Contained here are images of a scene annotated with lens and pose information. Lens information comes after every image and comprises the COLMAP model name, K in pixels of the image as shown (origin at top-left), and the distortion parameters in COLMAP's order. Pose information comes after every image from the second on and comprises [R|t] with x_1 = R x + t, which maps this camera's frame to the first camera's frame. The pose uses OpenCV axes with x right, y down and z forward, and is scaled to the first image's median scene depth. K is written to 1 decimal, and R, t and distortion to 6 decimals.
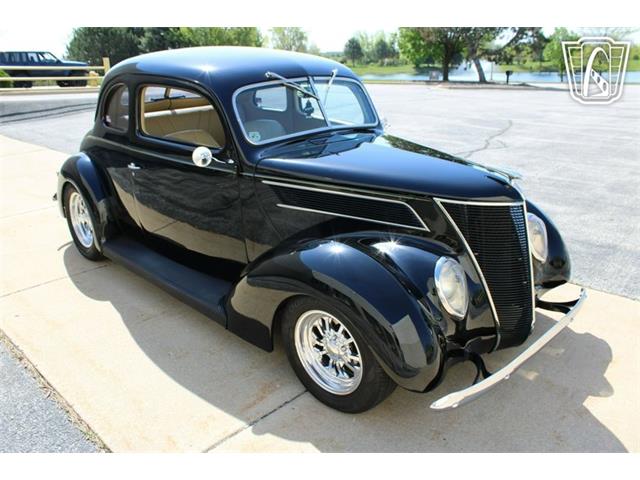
lens RADIAL K [[520.2, 0, 318.3], [0, 520.2, 235.0], [0, 0, 1]] dist [-0.151052, 0.132897]
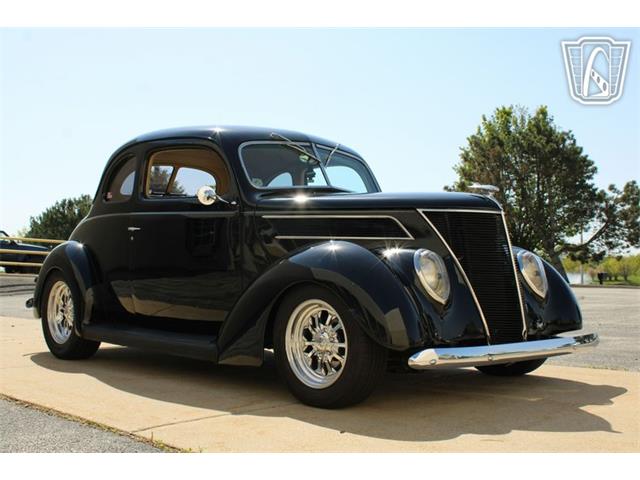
lens RADIAL K [[754.8, 0, 333.8], [0, 754.8, 262.1], [0, 0, 1]] dist [-0.055992, 0.015856]
pose [[0.999587, 0.010255, -0.026849, 0.073336], [-0.019246, 0.932630, -0.360320, 0.490517], [0.021345, 0.360688, 0.932442, -0.363982]]
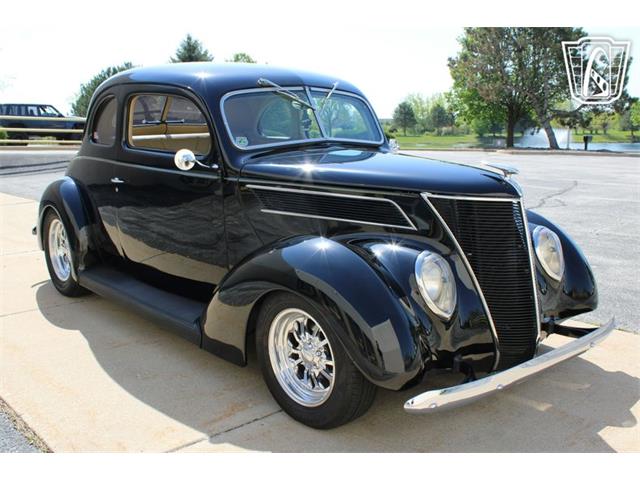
lens RADIAL K [[635.7, 0, 323.6], [0, 635.7, 239.8], [0, 0, 1]] dist [-0.106580, 0.104132]
pose [[0.997675, 0.021054, -0.064813, 0.099999], [-0.031240, 0.986558, -0.160399, 0.160057], [0.060565, 0.162051, 0.984922, -0.100354]]
